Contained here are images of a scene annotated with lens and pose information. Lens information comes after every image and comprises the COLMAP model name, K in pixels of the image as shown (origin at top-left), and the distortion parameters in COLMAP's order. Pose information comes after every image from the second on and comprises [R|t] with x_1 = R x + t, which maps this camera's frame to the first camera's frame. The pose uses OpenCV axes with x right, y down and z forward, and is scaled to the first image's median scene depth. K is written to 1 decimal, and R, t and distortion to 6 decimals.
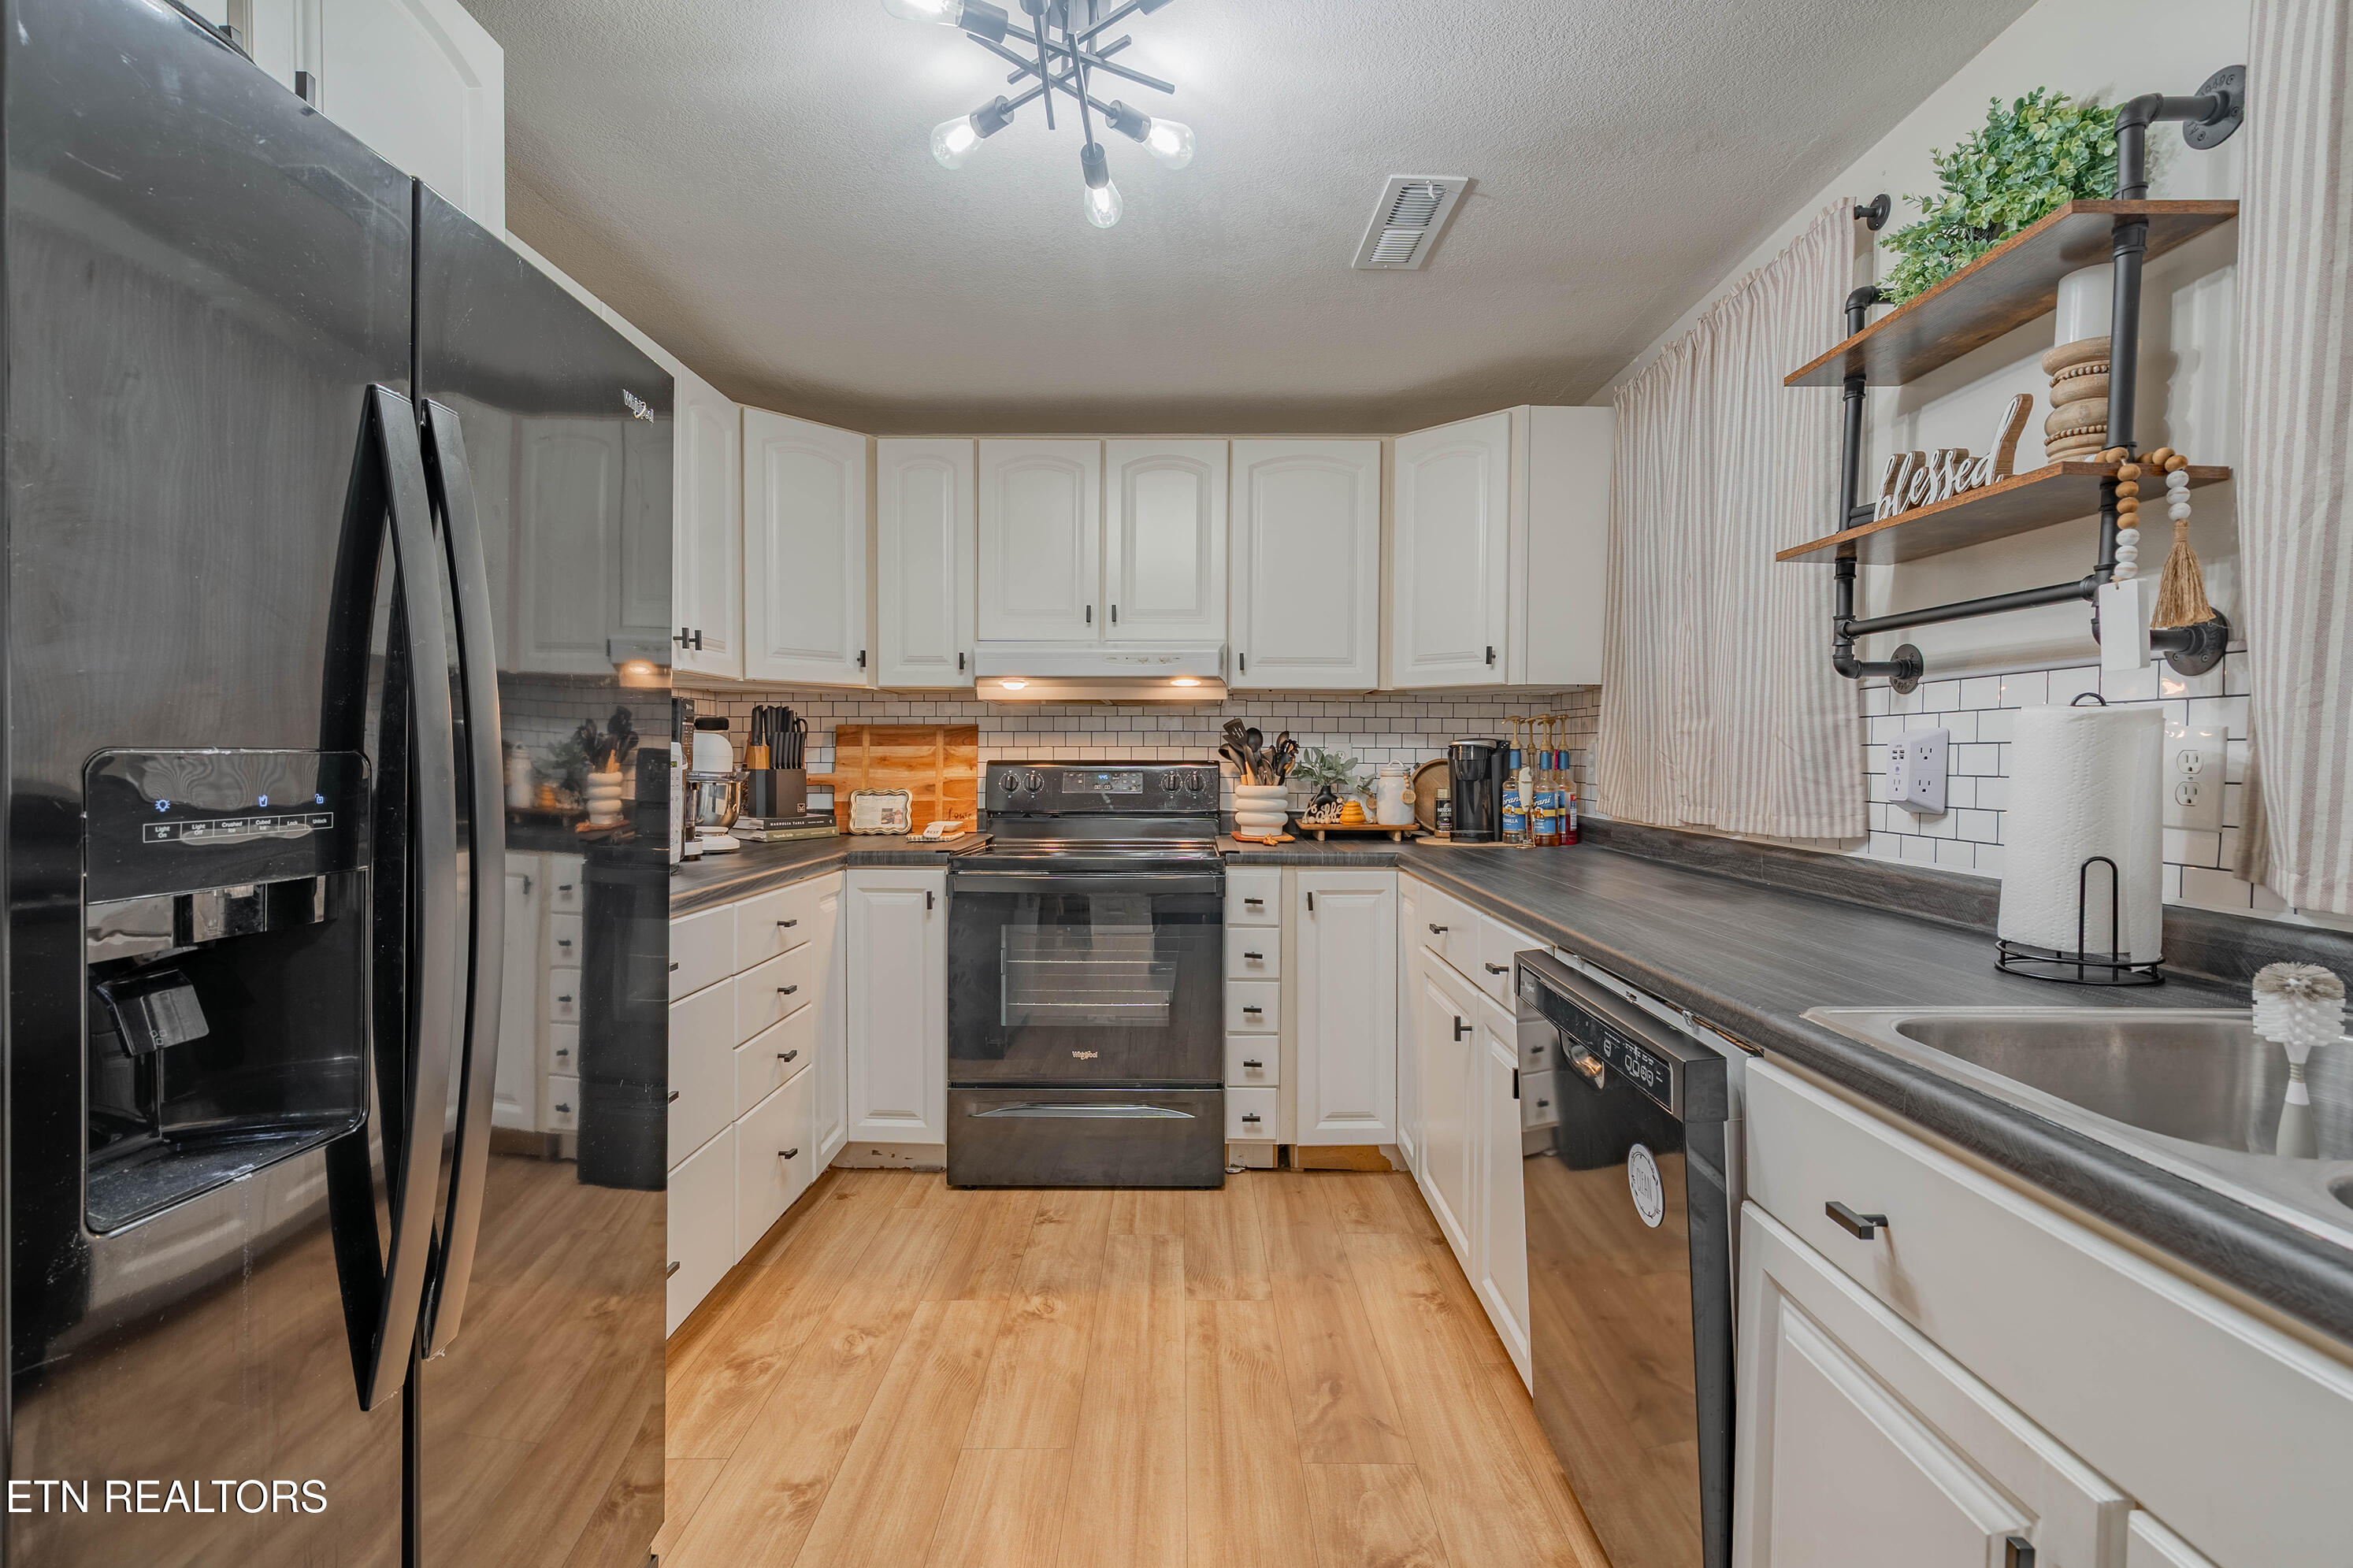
lens RADIAL K [[1082.8, 0, 1192.8], [0, 1082.8, 778.1], [0, 0, 1]] dist [-0.005719, 0.001681]
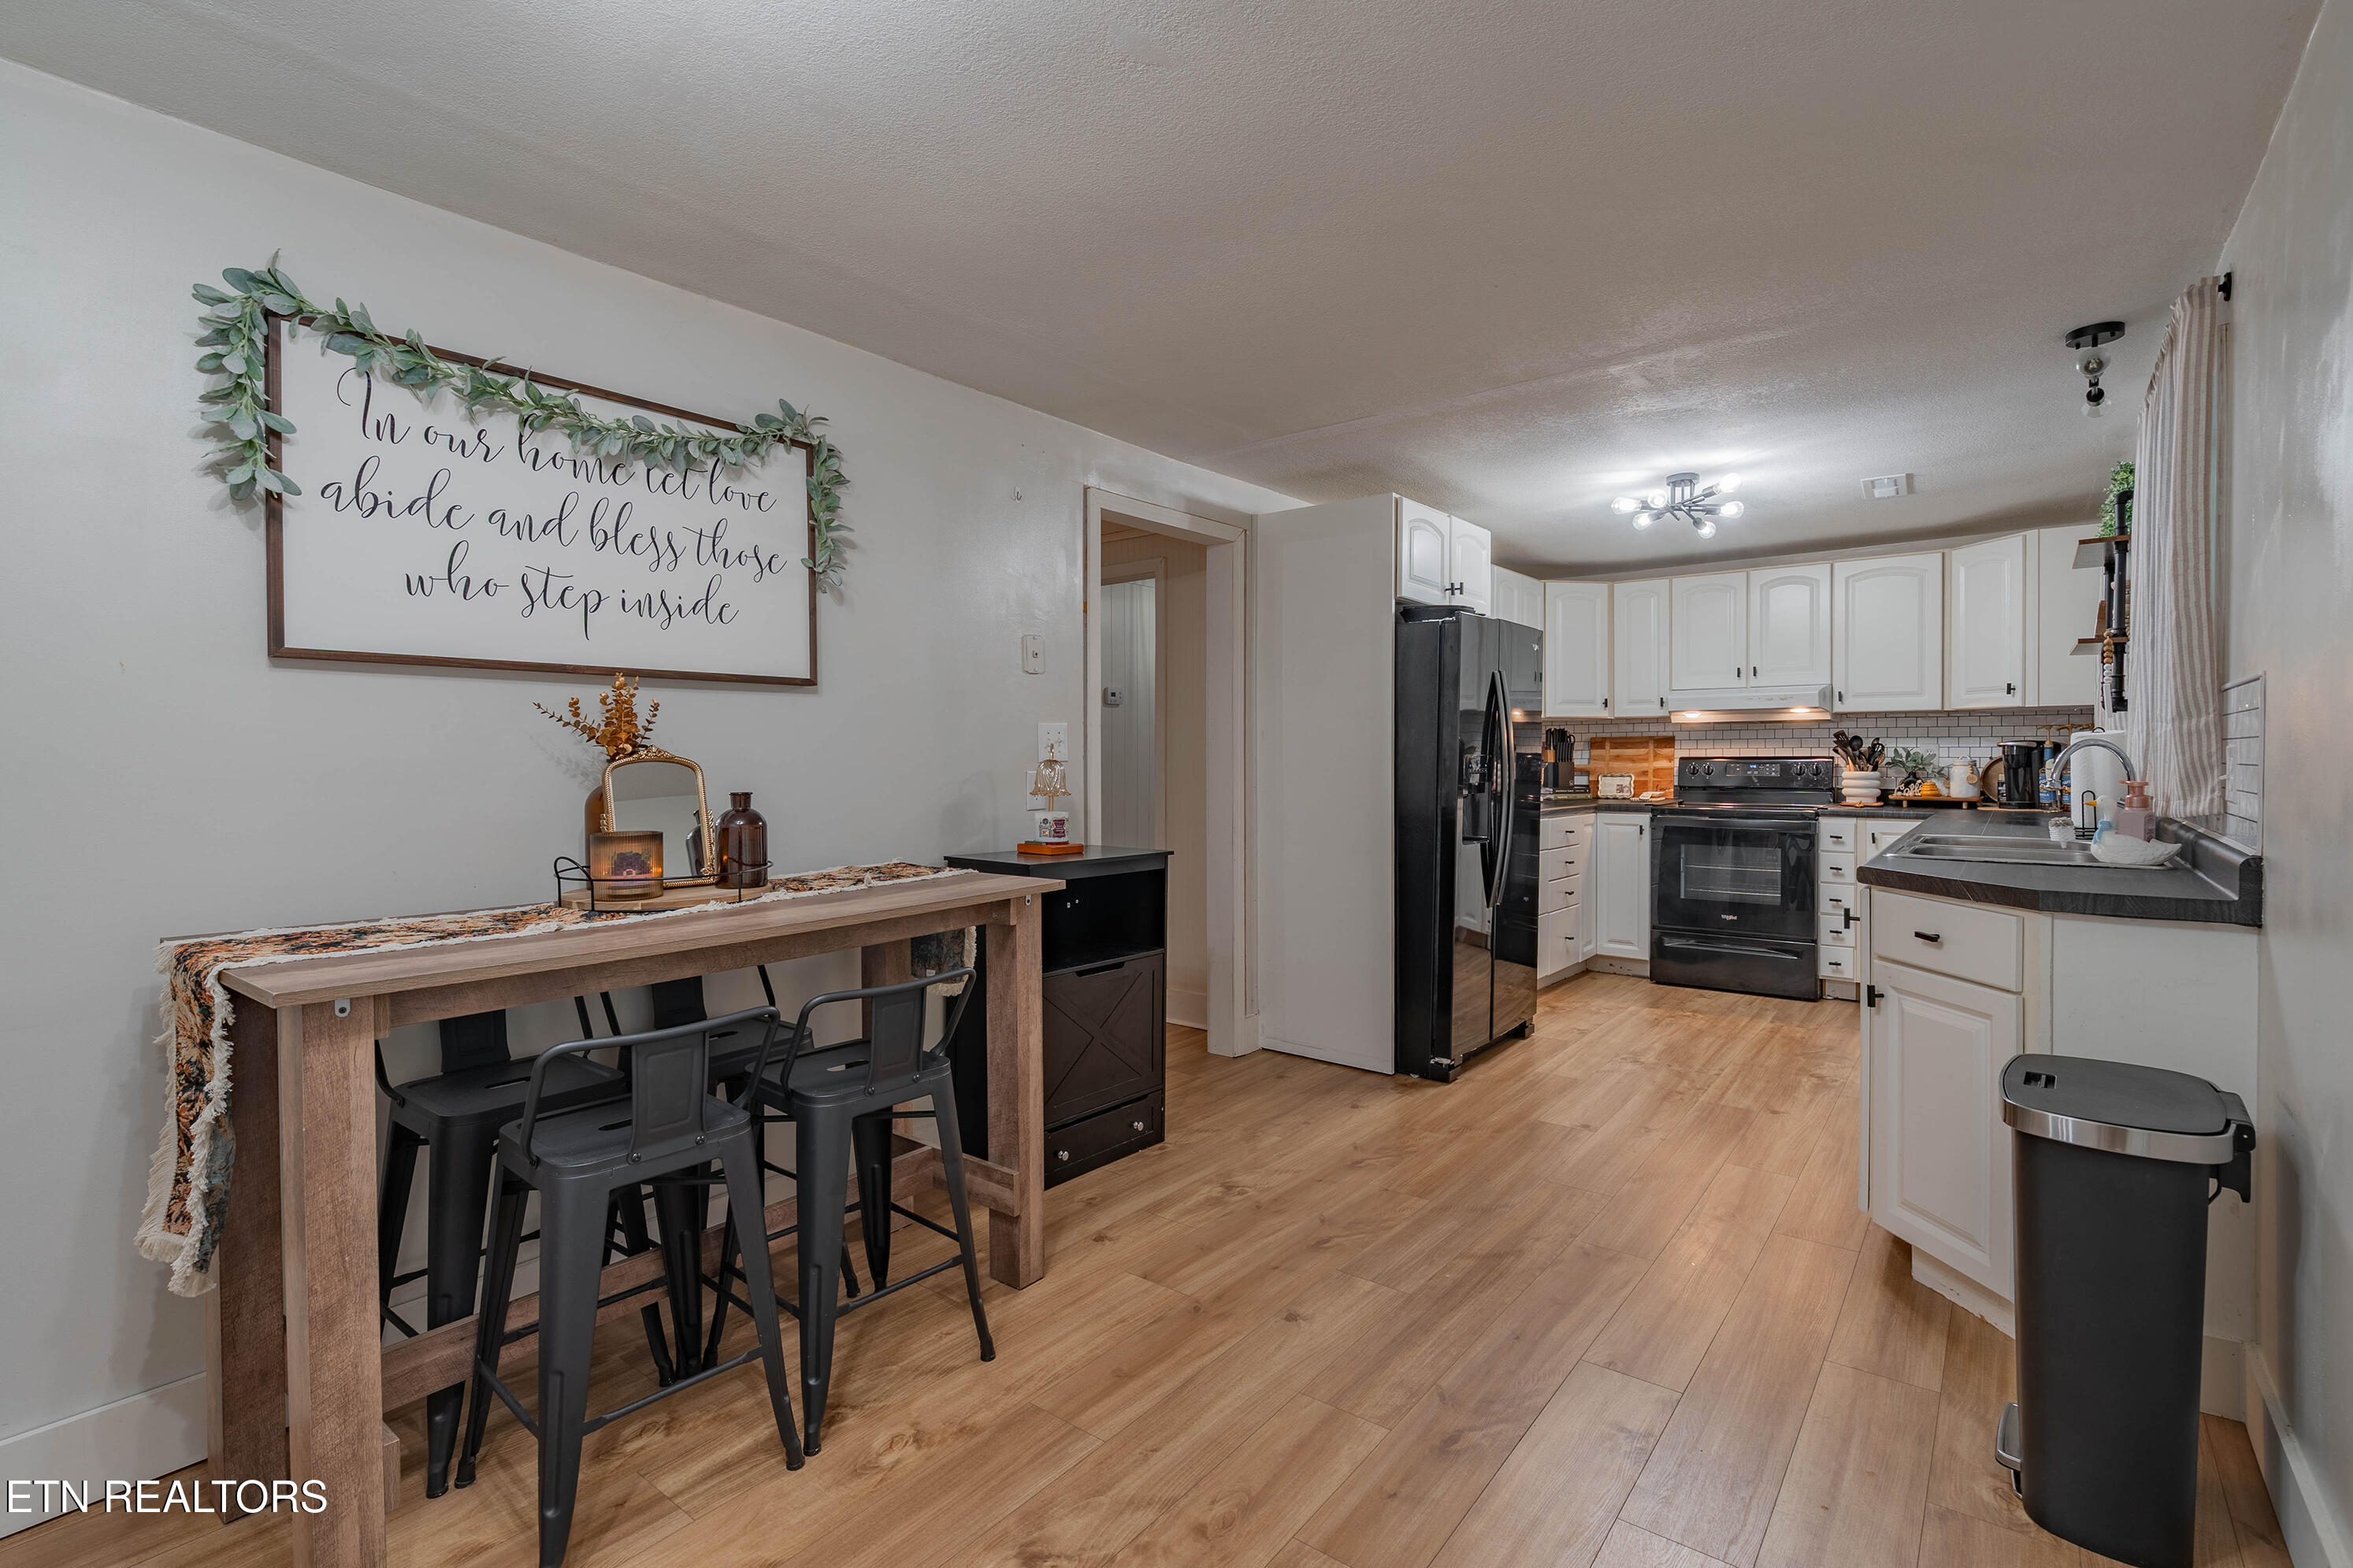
lens RADIAL K [[1082.8, 0, 1186.4], [0, 1082.8, 768.0], [0, 0, 1]] dist [-0.005719, 0.001681]
pose [[0.786831, -0.000225, -0.617168, 0.278627], [-0.006000, 0.999950, -0.008014, 0.021659], [0.617139, 0.010008, 0.786791, -0.917570]]
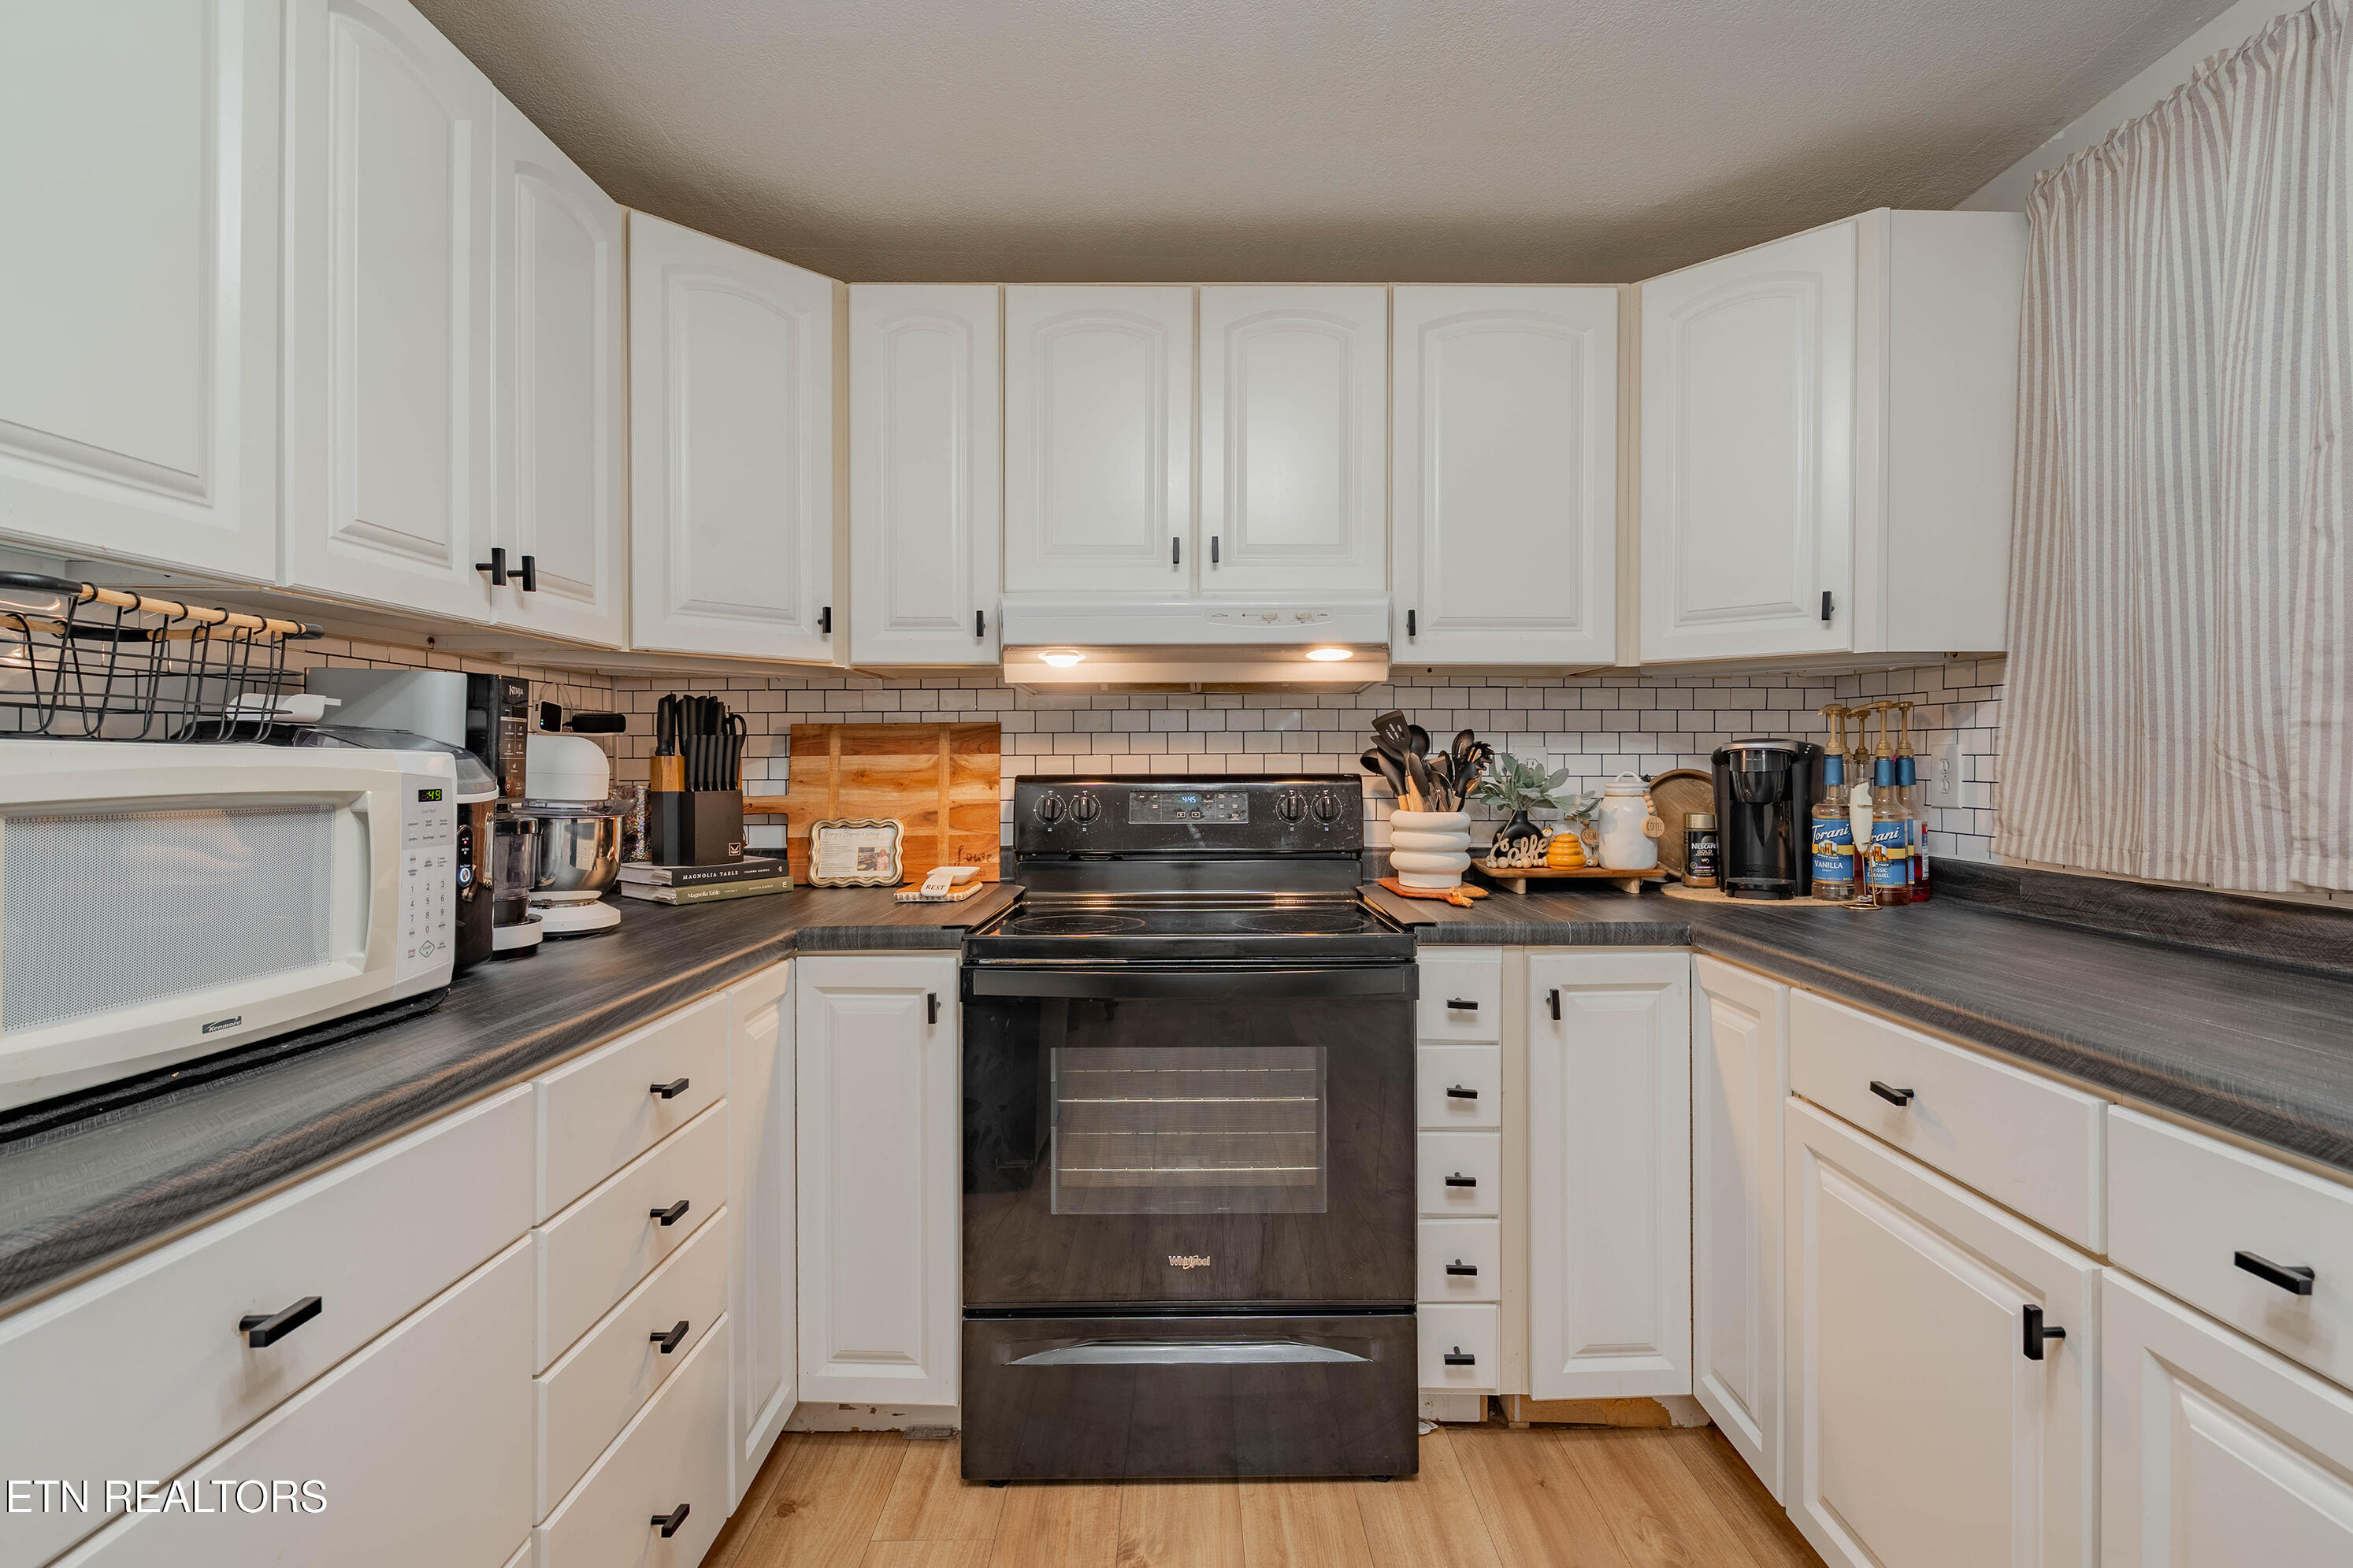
lens RADIAL K [[1082.8, 0, 1206.7], [0, 1082.8, 760.8], [0, 0, 1]] dist [-0.005719, 0.001681]
pose [[0.999797, -0.005644, 0.019339, -0.091253], [0.006048, 0.999764, -0.020881, -0.011670], [-0.019217, 0.020994, 0.999595, 0.352361]]
